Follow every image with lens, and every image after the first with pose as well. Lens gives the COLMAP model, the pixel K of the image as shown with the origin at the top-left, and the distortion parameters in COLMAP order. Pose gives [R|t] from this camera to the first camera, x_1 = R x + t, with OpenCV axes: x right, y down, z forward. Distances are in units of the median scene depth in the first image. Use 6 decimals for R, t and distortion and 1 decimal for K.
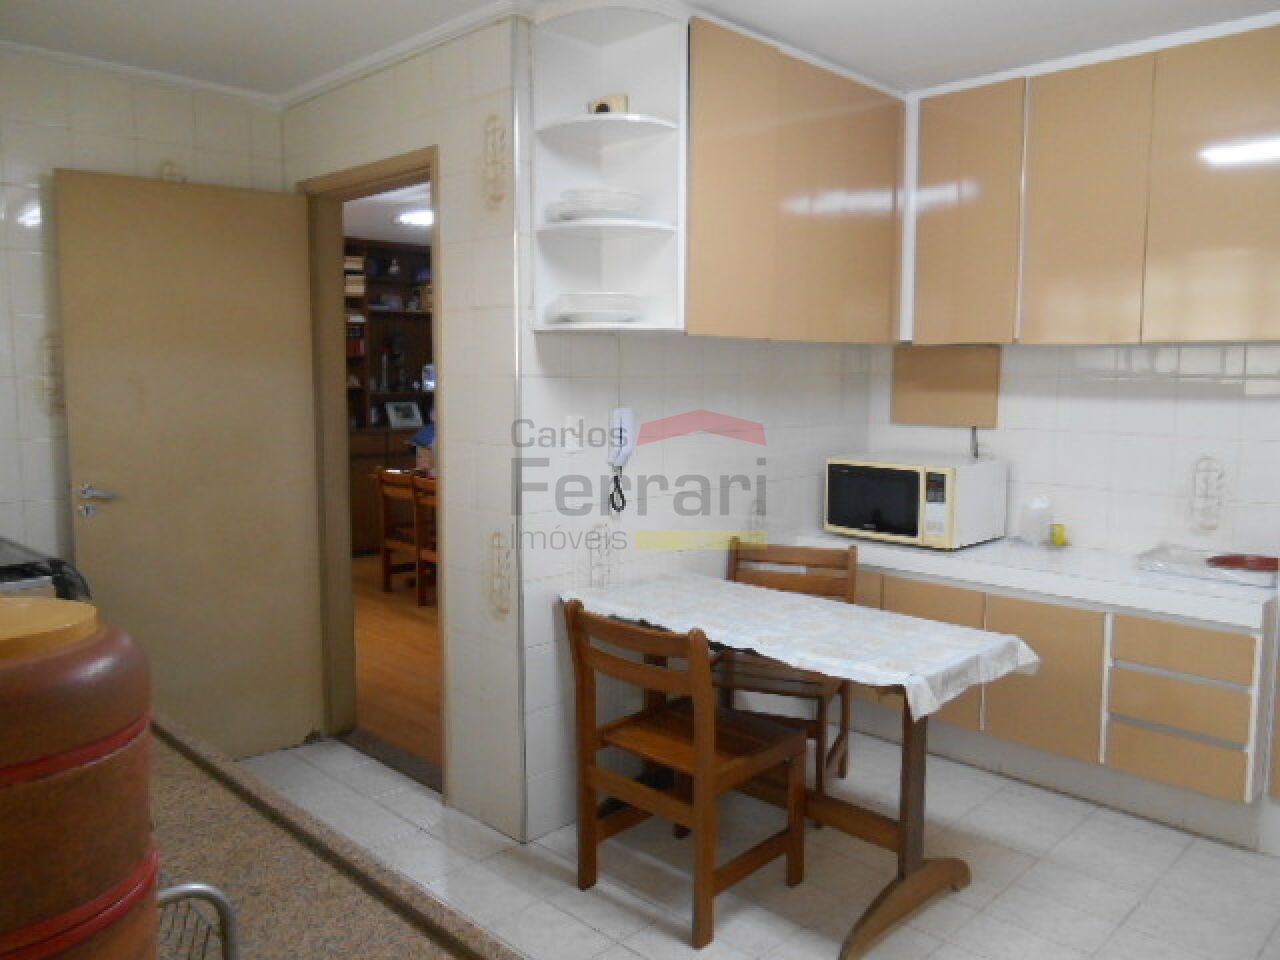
lens RADIAL K [[961.9, 0, 640.0], [0, 961.9, 480.0], [0, 0, 1]] dist [-0.001619, -0.000501]
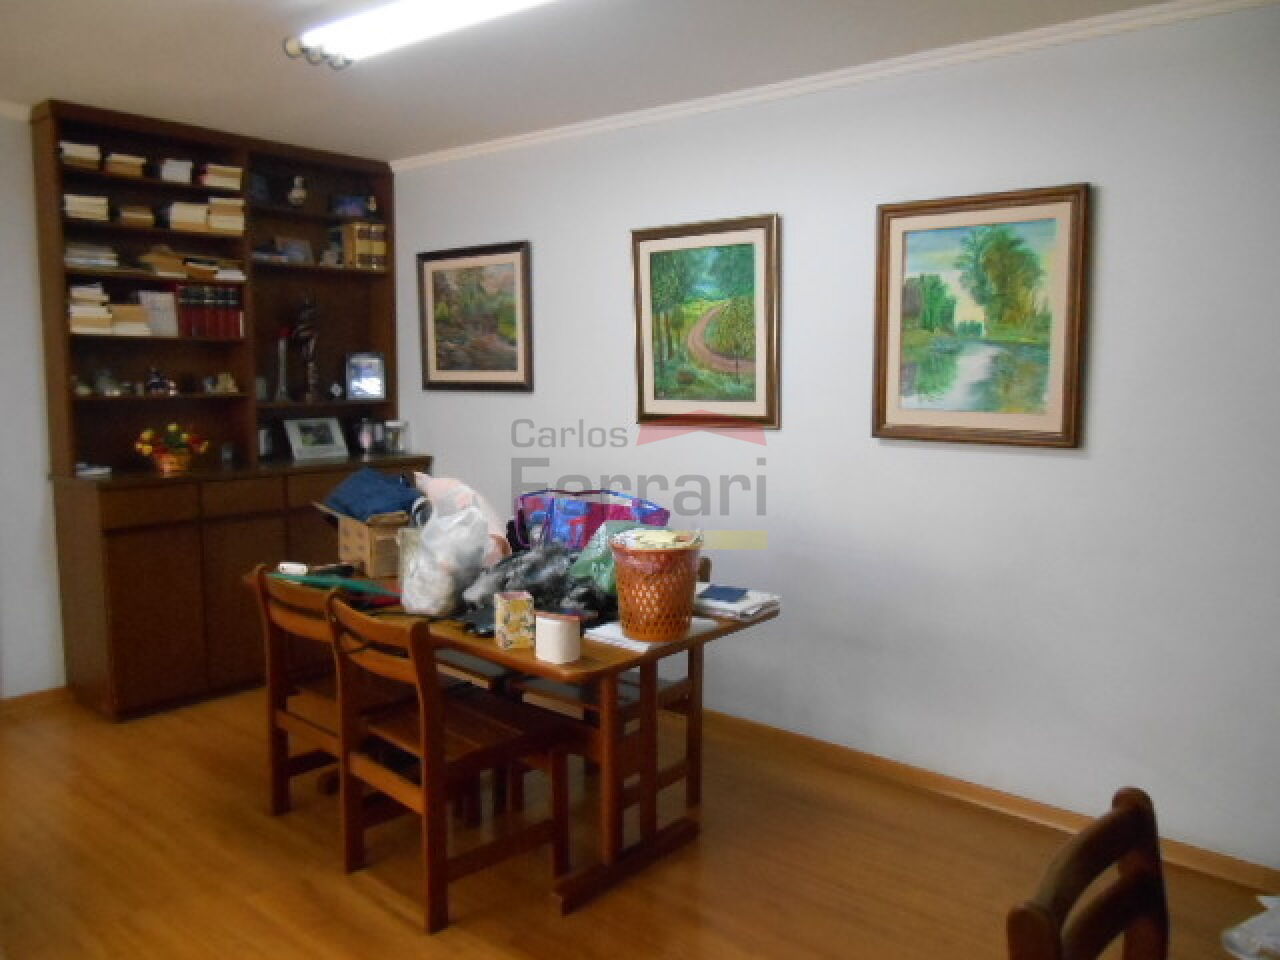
lens RADIAL K [[1001.0, 0, 640.0], [0, 1001.0, 480.0], [0, 0, 1]] dist [-0.001144, -0.002204]
pose [[0.997738, -0.006342, 0.066927, -0.088039], [0.006265, 0.999979, 0.001353, -0.043012], [-0.066934, -0.000931, 0.997757, 0.373161]]
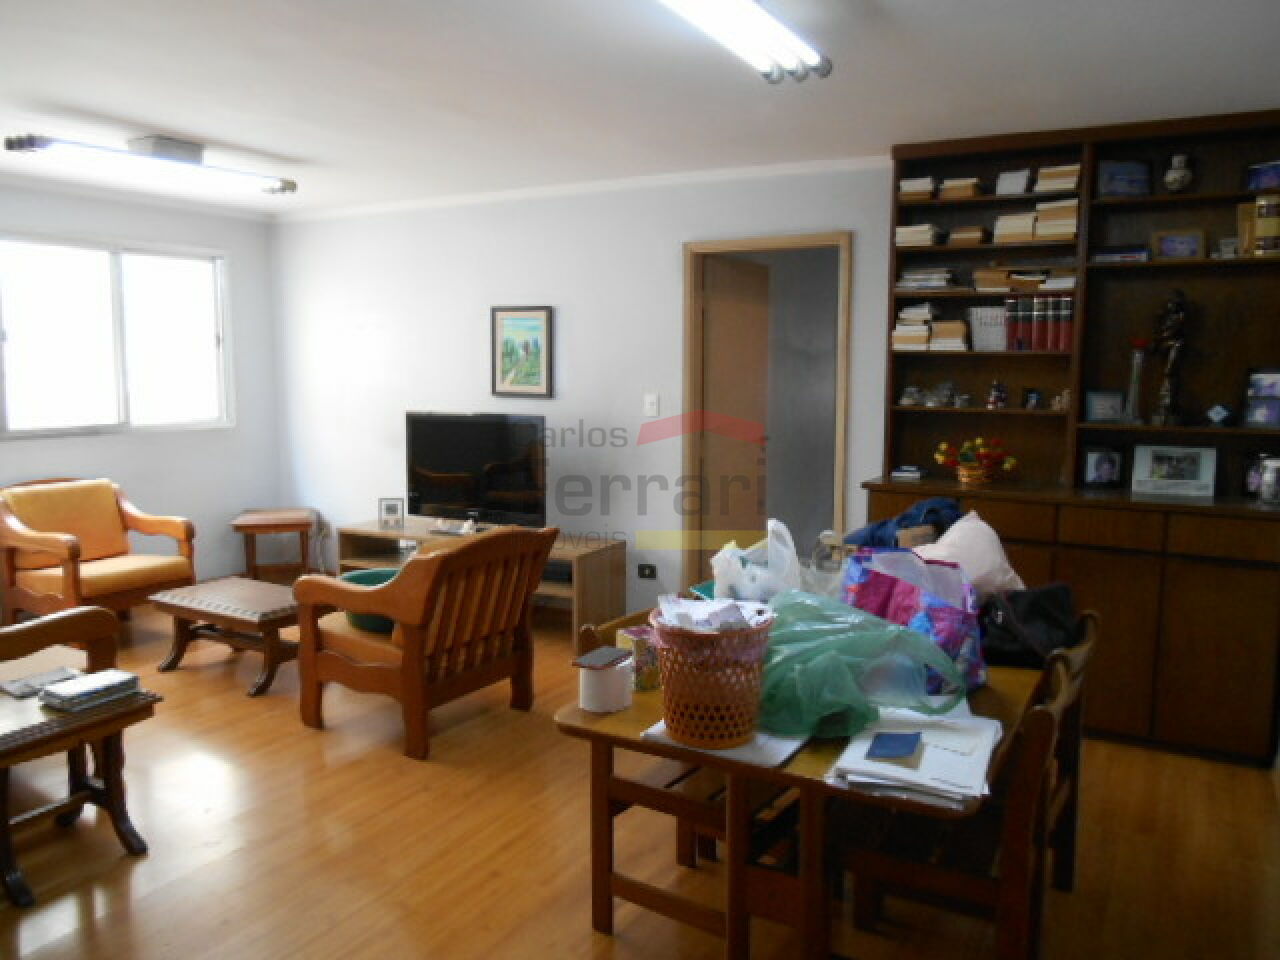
lens RADIAL K [[1001.0, 0, 640.0], [0, 1001.0, 480.0], [0, 0, 1]] dist [-0.001144, -0.002204]
pose [[0.267253, 0.111720, -0.957128, 0.178072], [-0.116442, 0.989722, 0.083011, -0.076170], [0.956565, 0.089265, 0.277515, 0.610781]]
